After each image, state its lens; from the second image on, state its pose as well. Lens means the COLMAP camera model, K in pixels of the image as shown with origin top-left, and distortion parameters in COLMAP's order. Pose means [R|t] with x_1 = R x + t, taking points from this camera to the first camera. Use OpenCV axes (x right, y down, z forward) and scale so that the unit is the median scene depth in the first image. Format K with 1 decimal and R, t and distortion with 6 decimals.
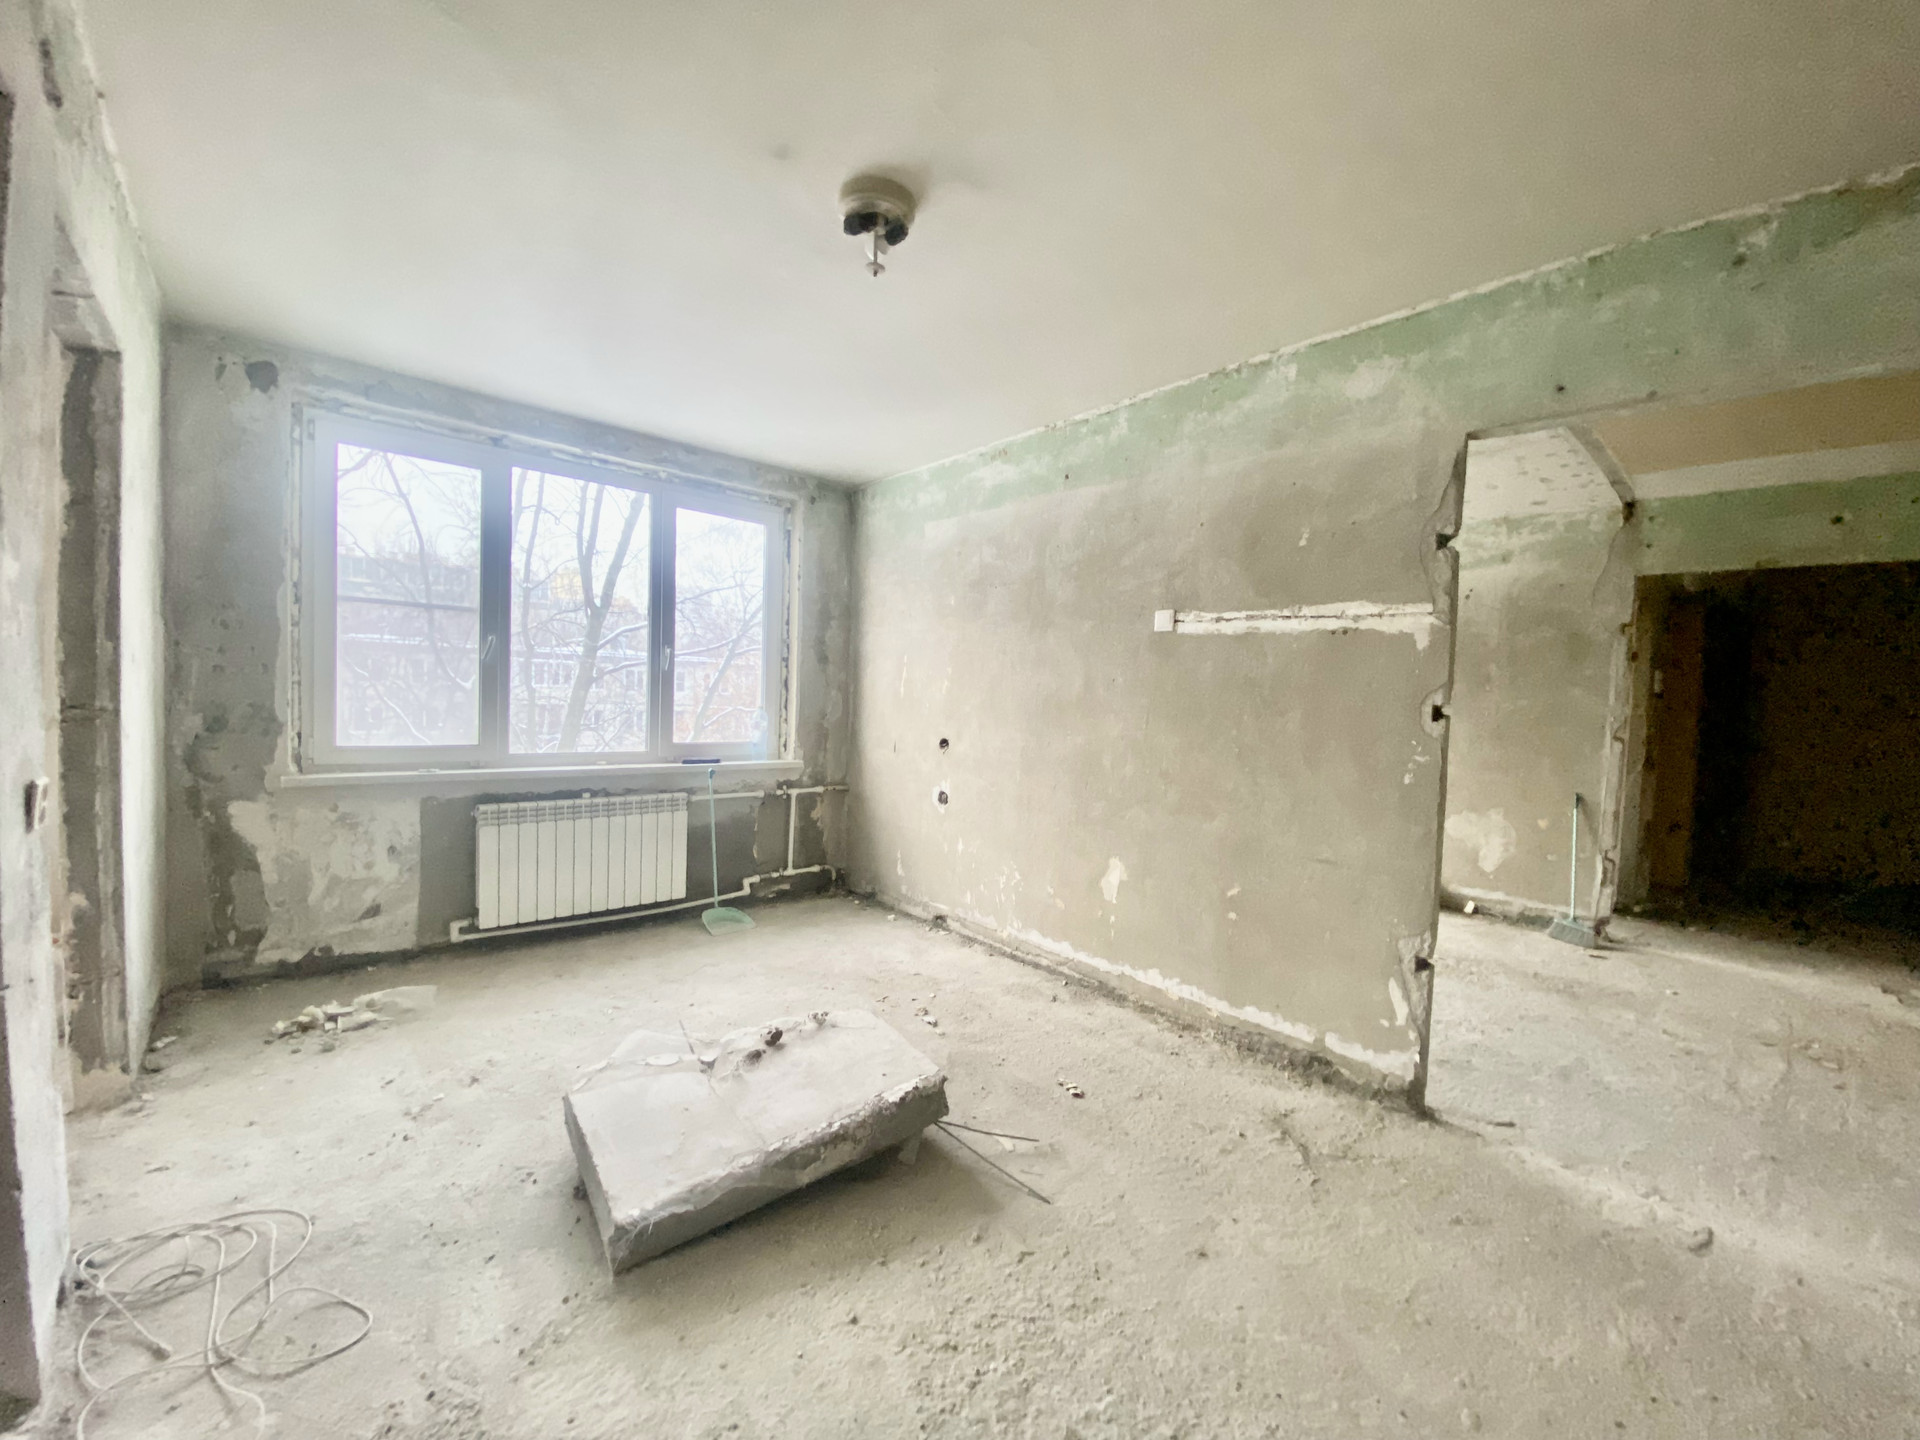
lens RADIAL K [[788.3, 0, 907.9], [0, 788.3, 726.3], [0, 0, 1]] dist [0.000635, -0.017556]
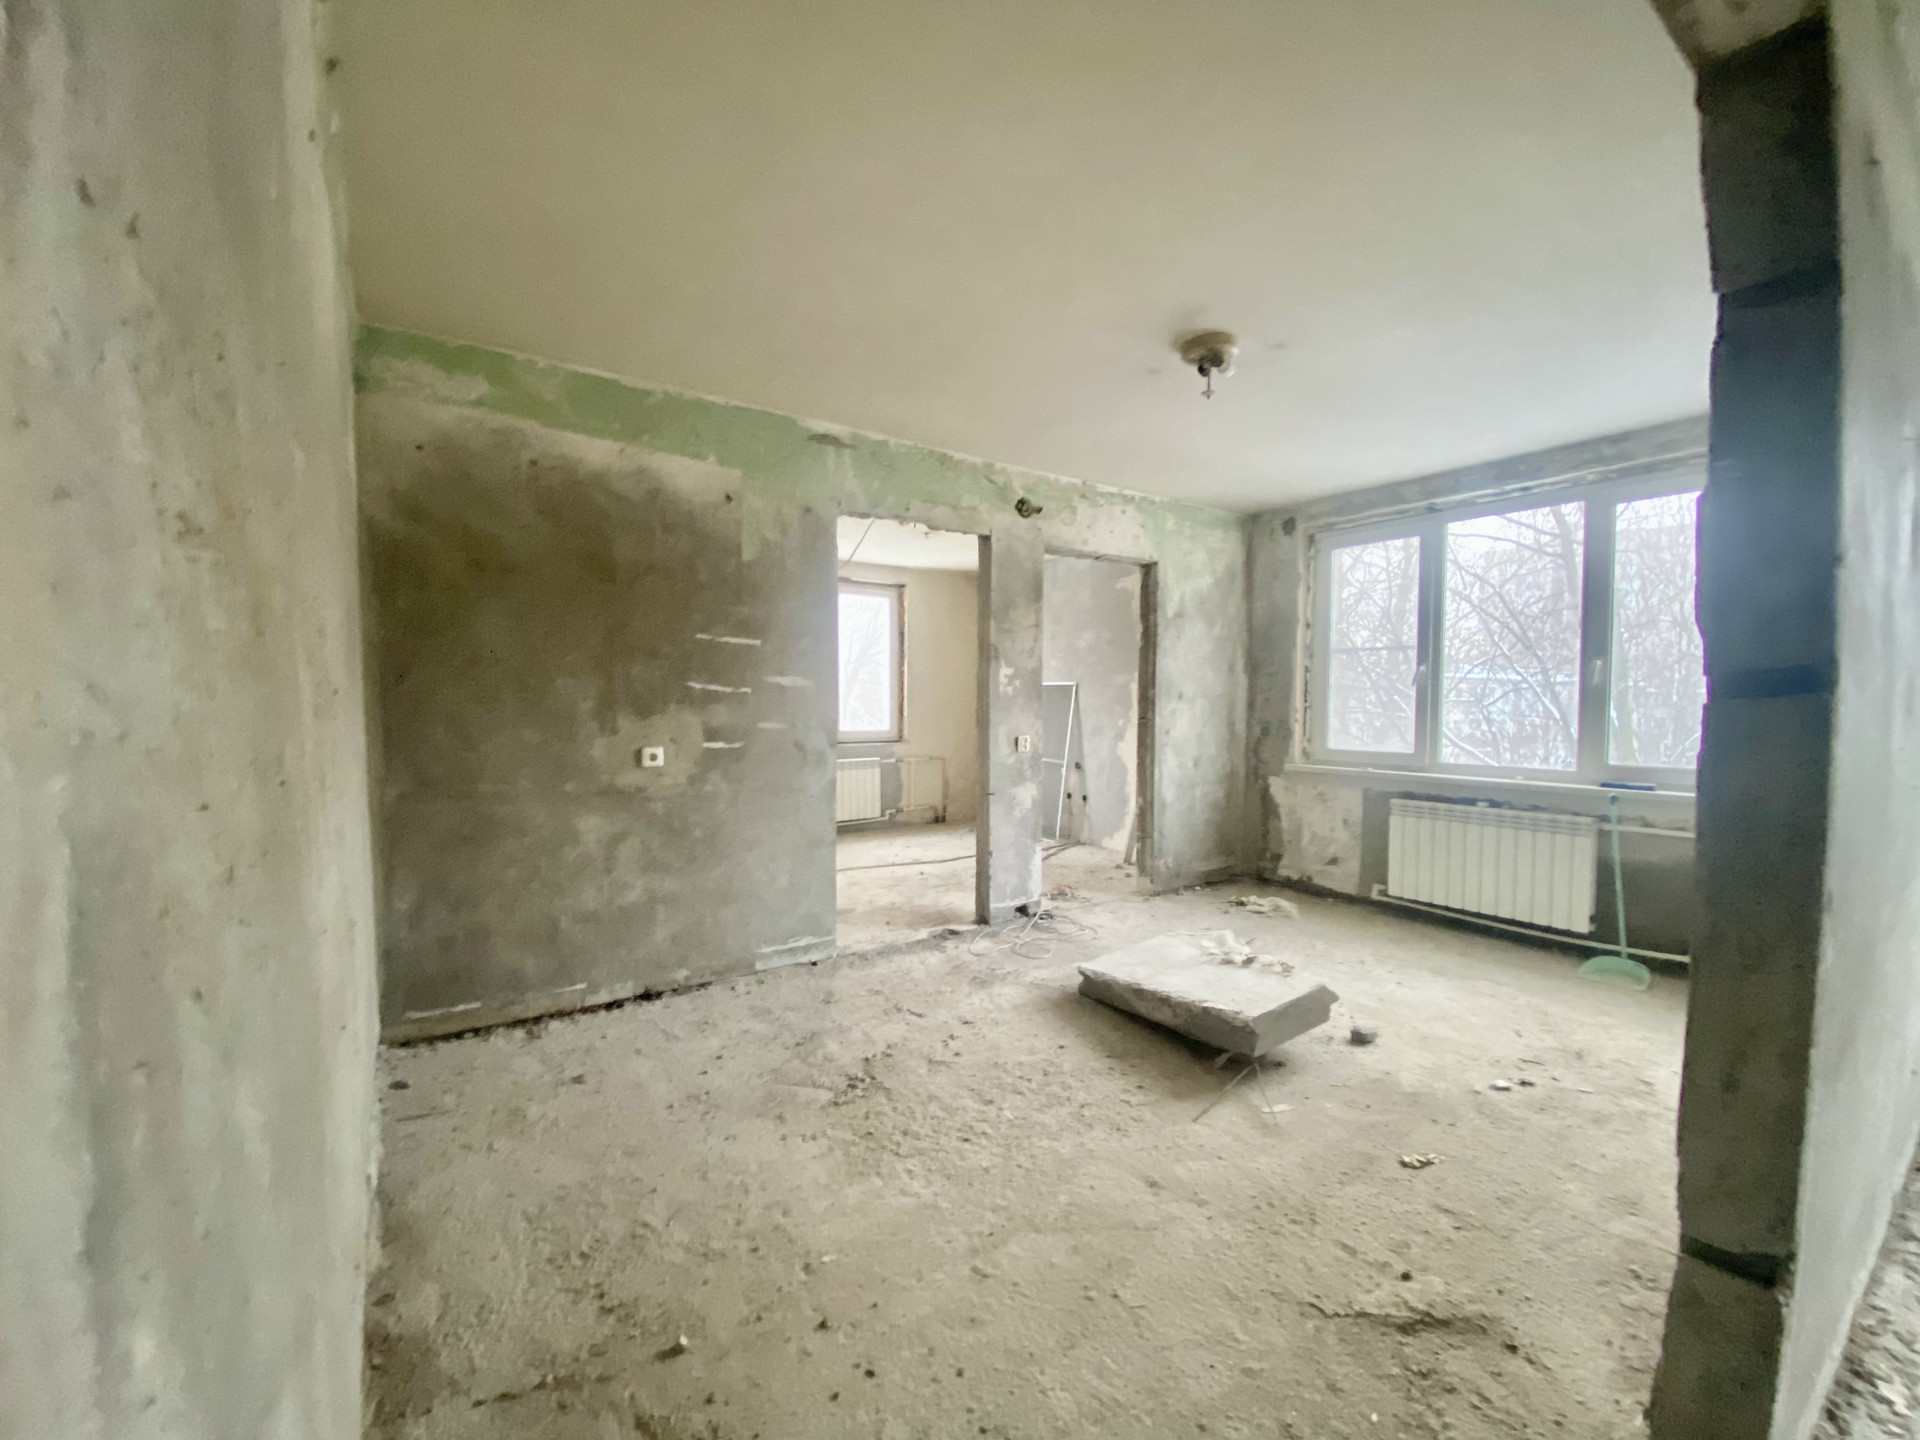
lens RADIAL K [[764.0, 0, 953.6], [0, 764.0, 717.4], [0, 0, 1]] dist [0.001969, -0.013999]
pose [[-0.118381, -0.018320, -0.992799, 0.818454], [-0.051400, 0.998602, -0.012298, 0.020813], [0.991637, 0.049574, -0.119158, 0.447955]]
